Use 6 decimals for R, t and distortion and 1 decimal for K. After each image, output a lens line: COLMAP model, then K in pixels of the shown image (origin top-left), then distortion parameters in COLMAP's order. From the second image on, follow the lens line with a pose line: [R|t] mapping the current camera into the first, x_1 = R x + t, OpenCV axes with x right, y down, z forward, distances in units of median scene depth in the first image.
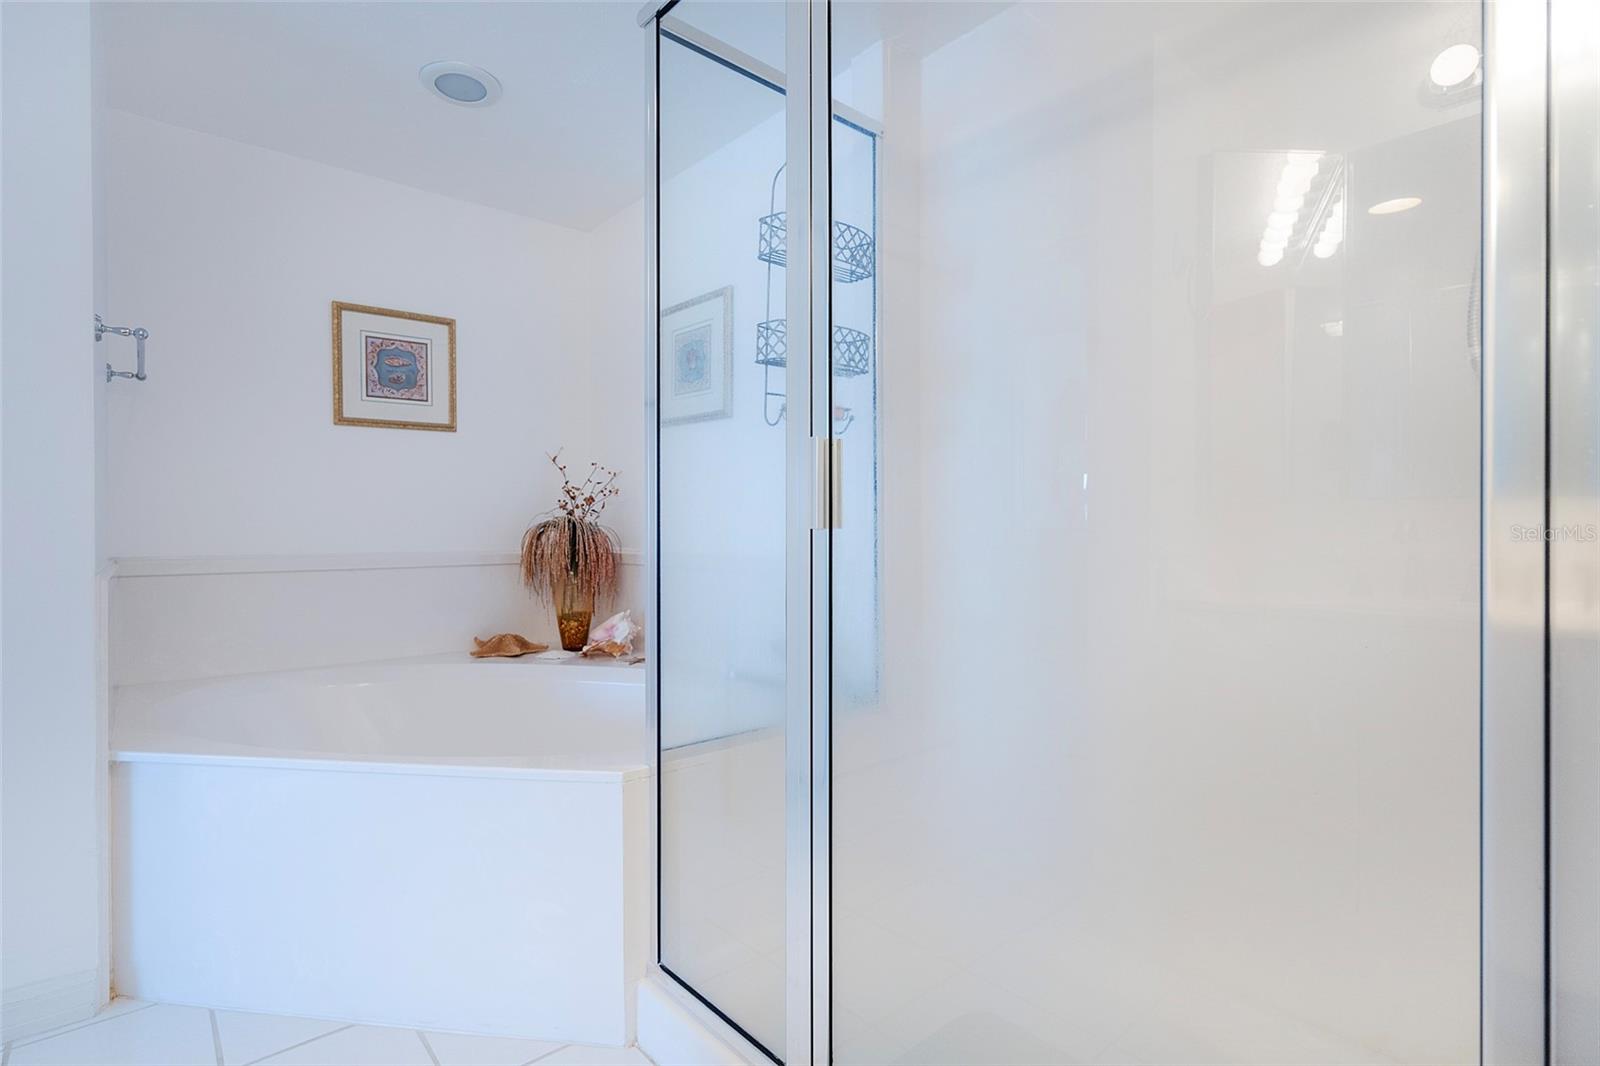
lens RADIAL K [[763.4, 0, 800.0], [0, 763.4, 533.0], [0, 0, 1]] dist [0.001625, 0.000762]
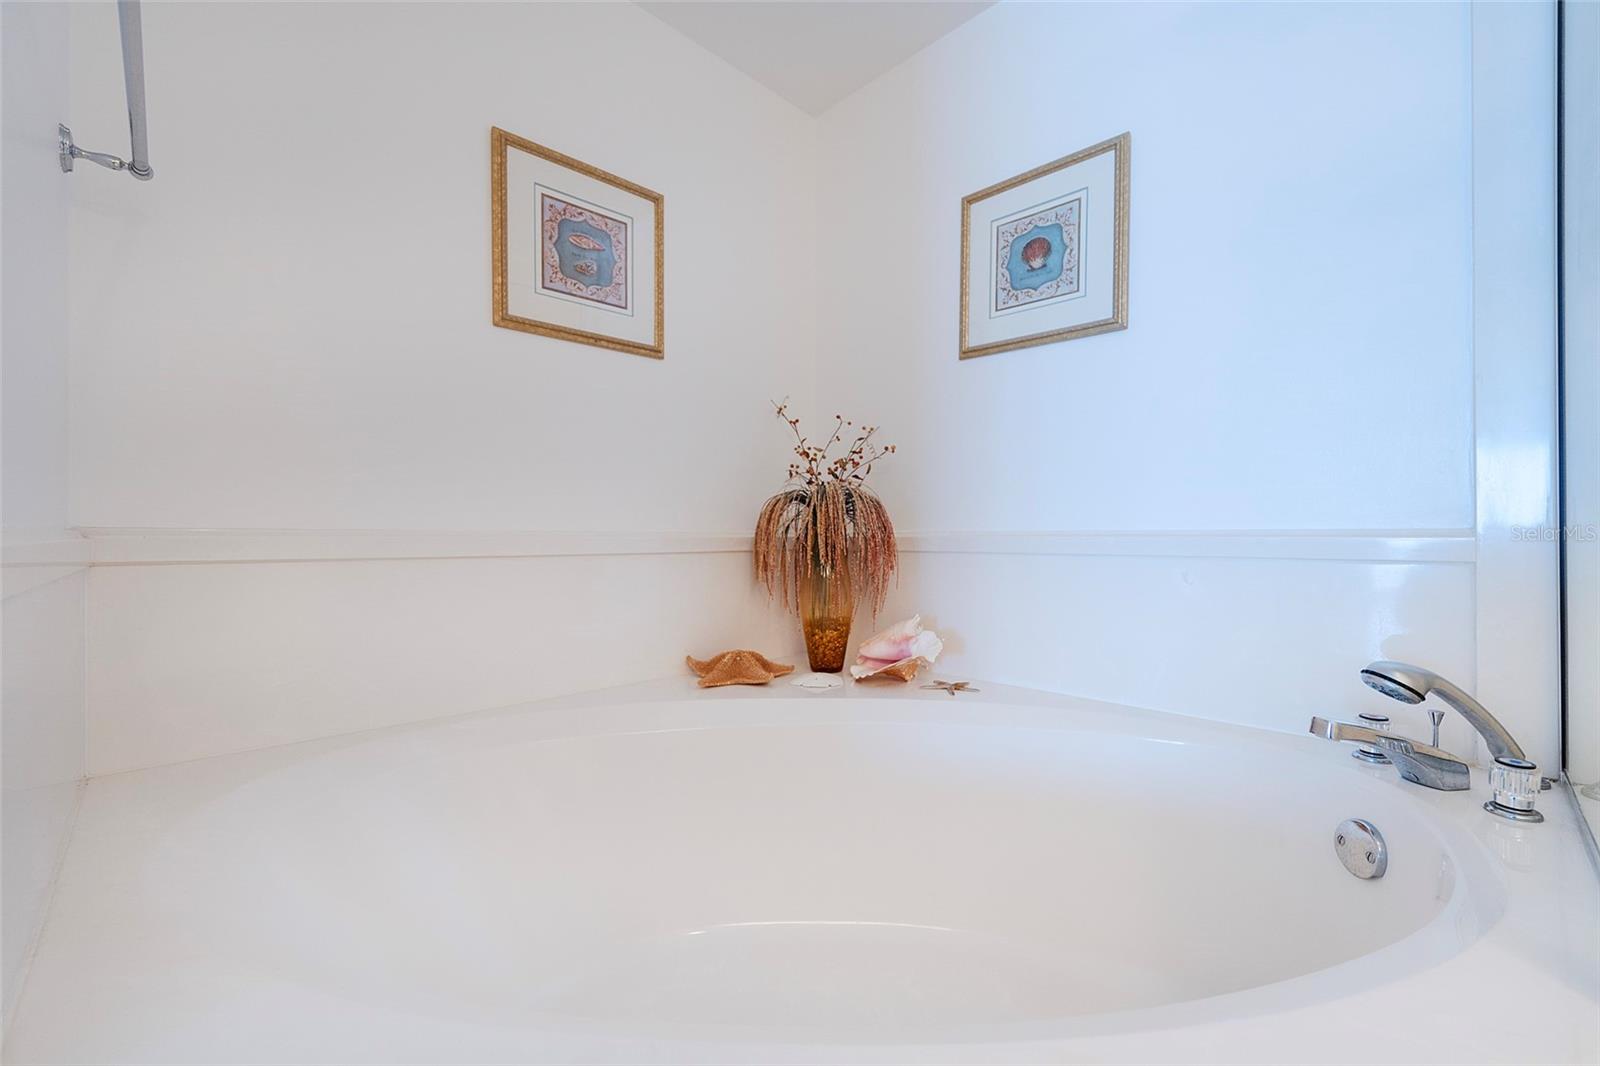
lens RADIAL K [[650.0, 0, 880.7], [0, 650.0, 536.1], [0, 0, 1]] dist [-0.000747, -0.000508]
pose [[0.991630, -0.001930, 0.129100, -0.346620], [0.002857, 0.999971, -0.006998, 0.033339], [-0.129083, 0.007308, 0.991607, 0.411883]]
